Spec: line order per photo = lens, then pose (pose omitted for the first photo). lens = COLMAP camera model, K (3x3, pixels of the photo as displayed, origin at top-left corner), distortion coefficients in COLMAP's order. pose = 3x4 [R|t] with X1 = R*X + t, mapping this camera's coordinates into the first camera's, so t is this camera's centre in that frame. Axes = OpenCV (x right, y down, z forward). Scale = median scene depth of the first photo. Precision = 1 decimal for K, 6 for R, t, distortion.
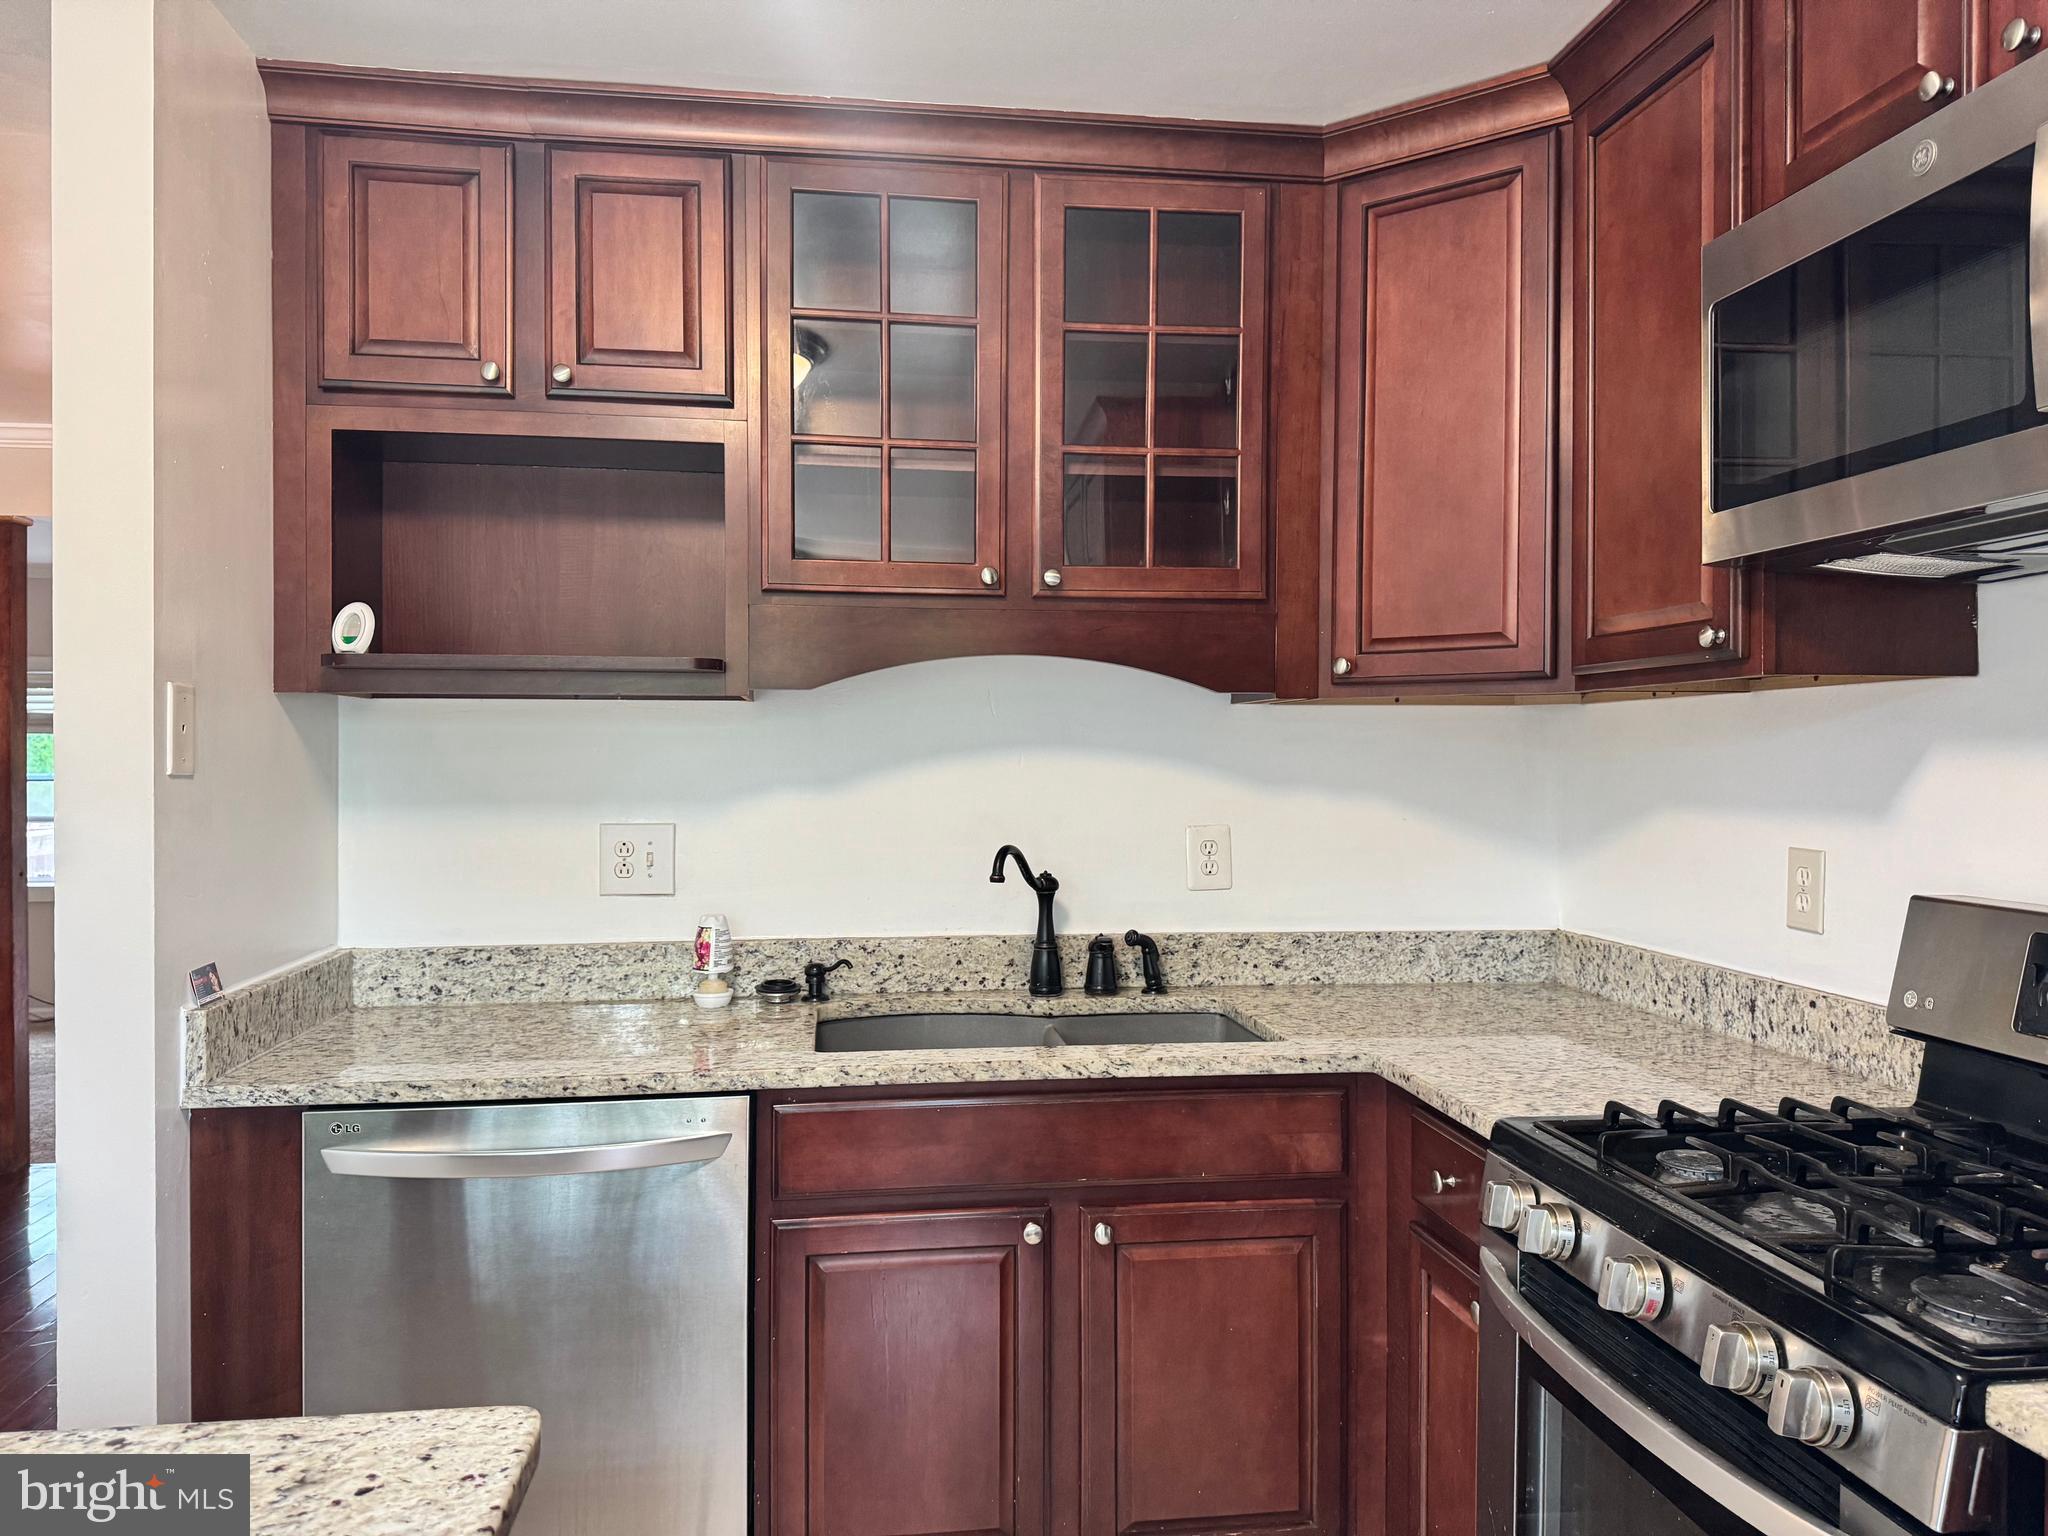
lens RADIAL K [[1441.0, 0, 1026.4], [0, 1441.0, 767.3], [0, 0, 1]] dist [0.074011, -0.089107]
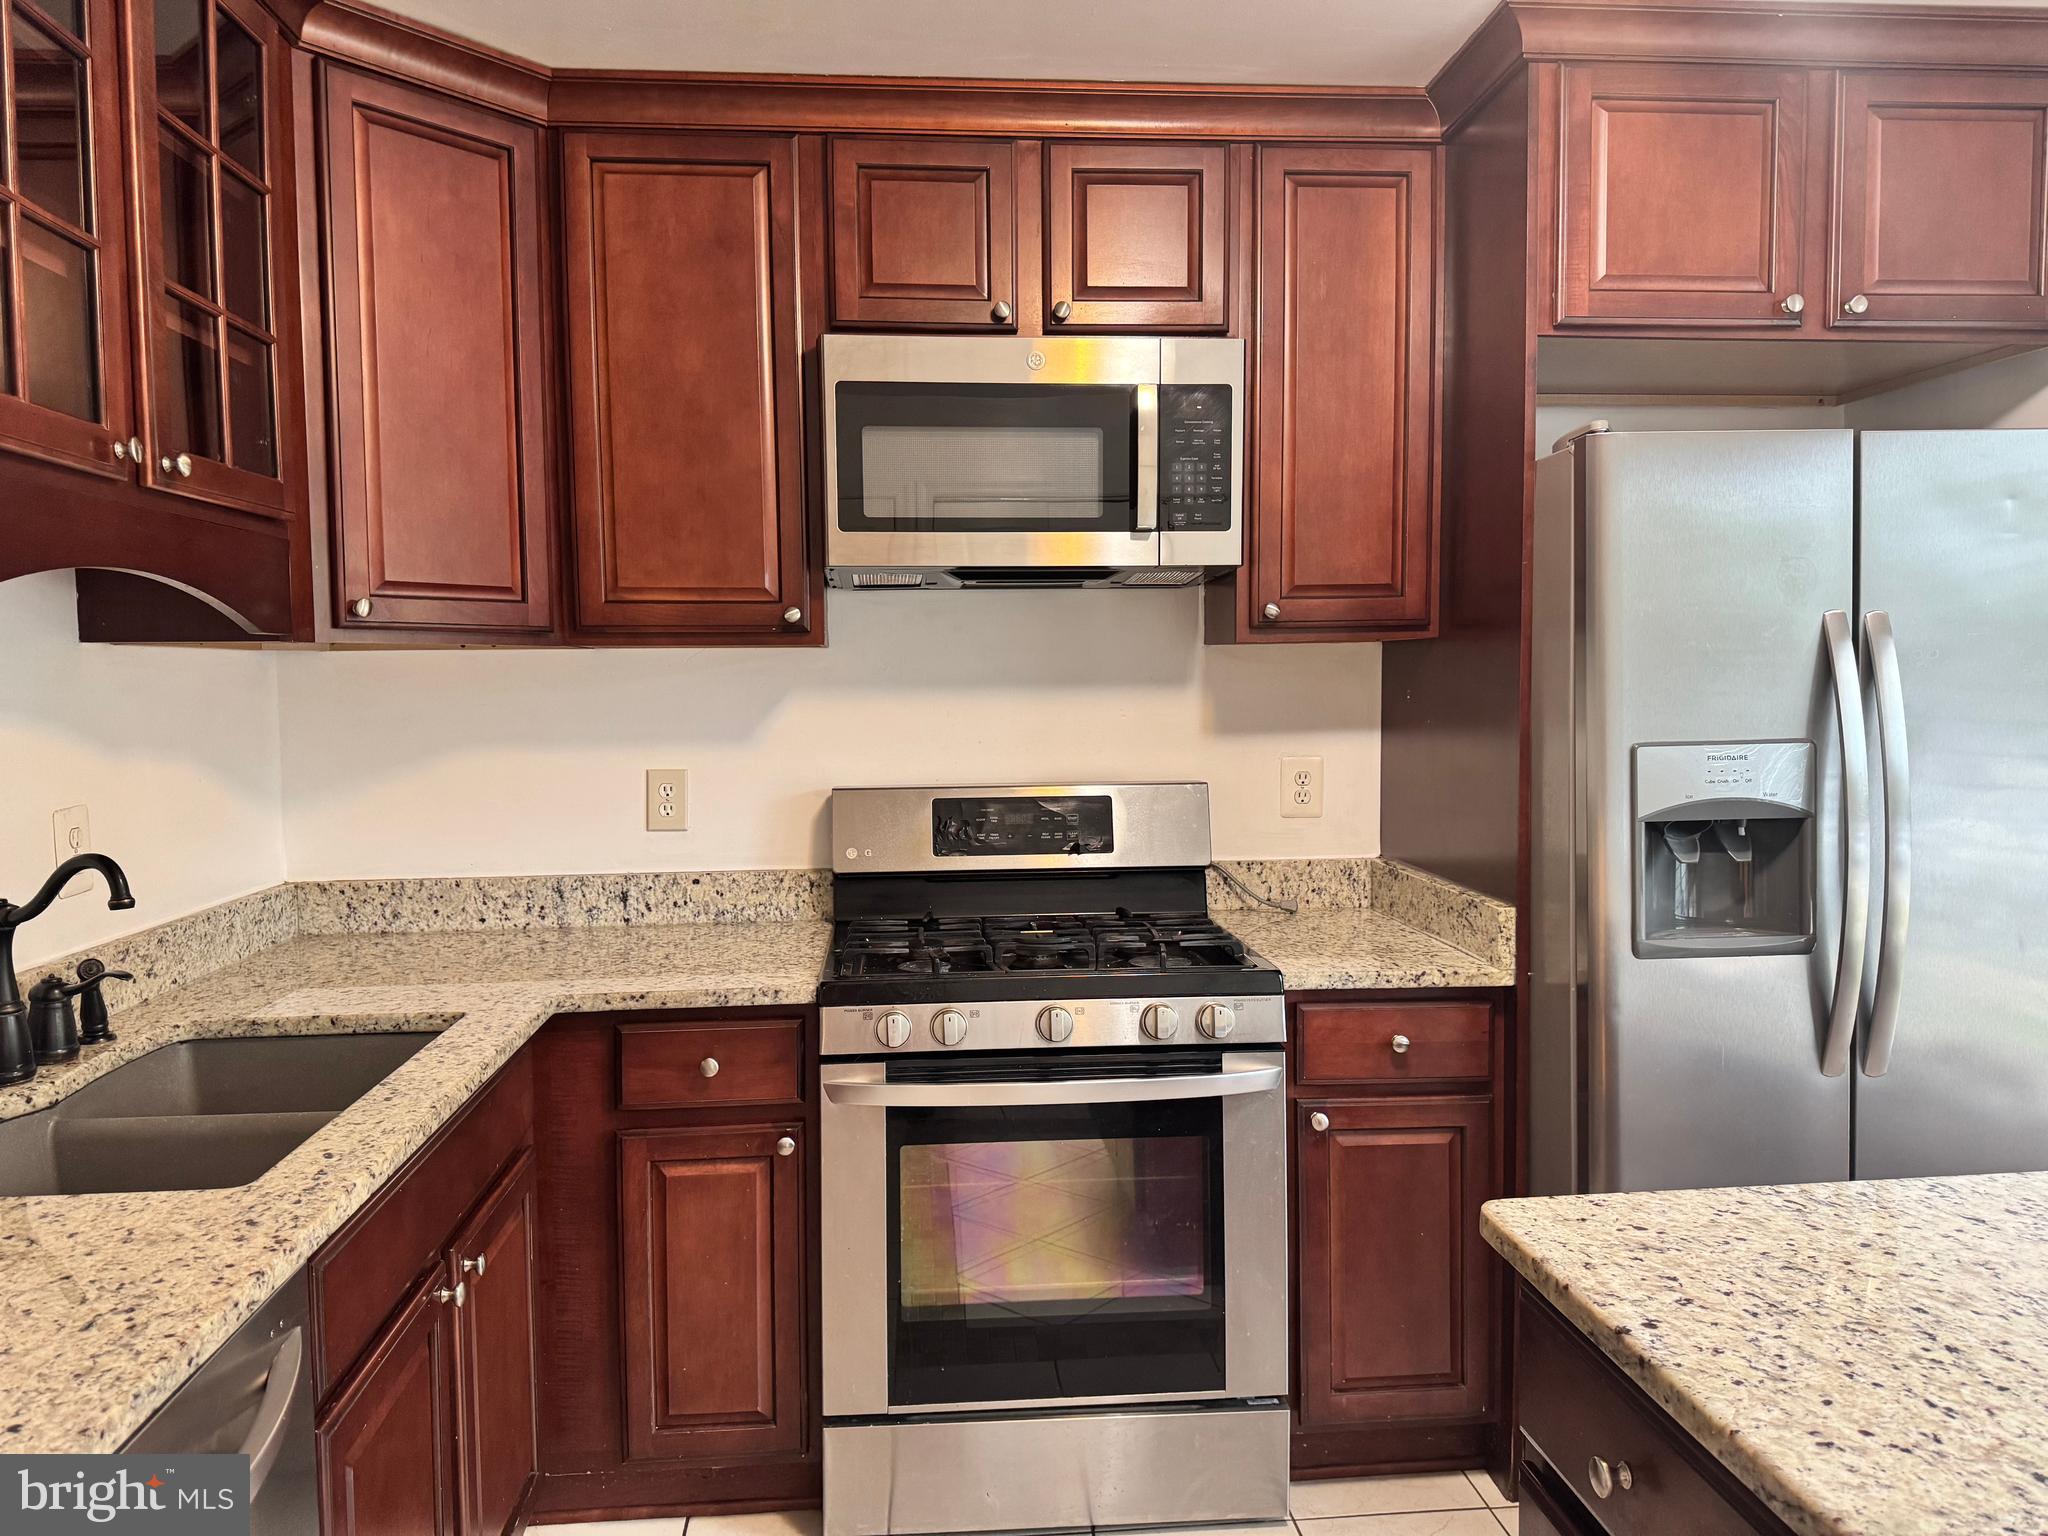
lens RADIAL K [[1441.0, 0, 1008.7], [0, 1441.0, 762.2], [0, 0, 1]] dist [0.074011, -0.089107]
pose [[0.047330, -0.061697, 0.996972, -0.723058], [0.018467, 0.997974, 0.060883, -0.023581], [-0.998709, 0.015529, 0.048373, 0.591143]]
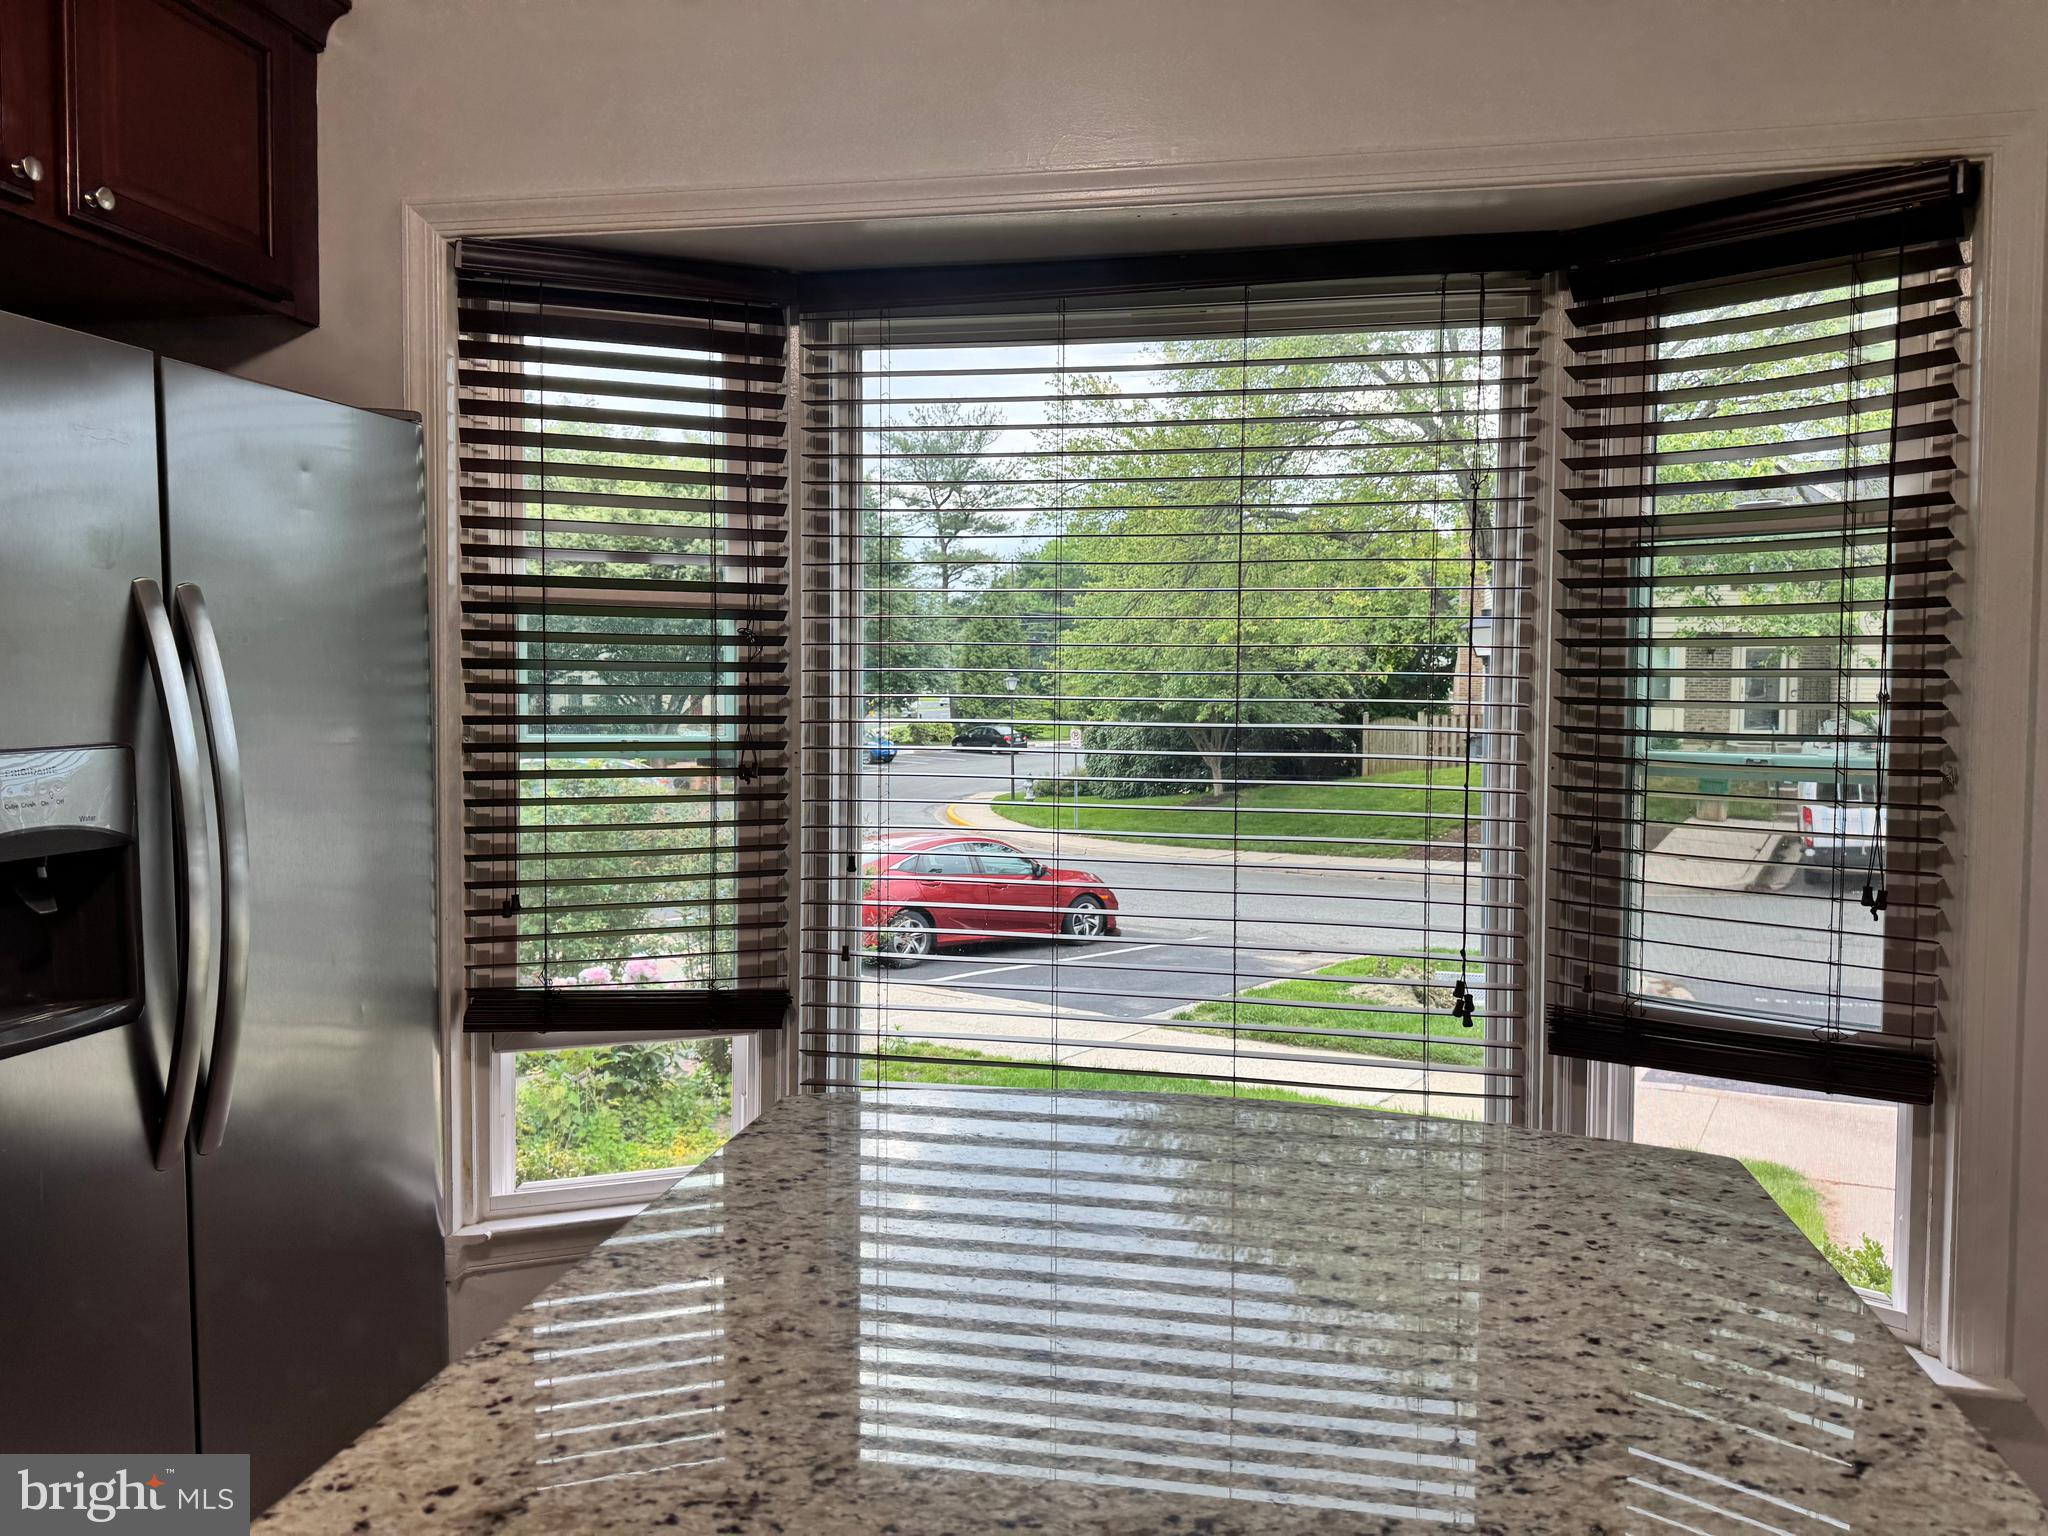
lens RADIAL K [[1441.0, 0, 1038.2], [0, 1441.0, 742.4], [0, 0, 1]] dist [0.074011, -0.089107]
pose [[-0.949996, -0.021698, 0.311508, -0.414970], [-0.007788, 0.998919, 0.045831, -0.007901], [-0.312165, 0.041113, -0.949138, 0.664533]]
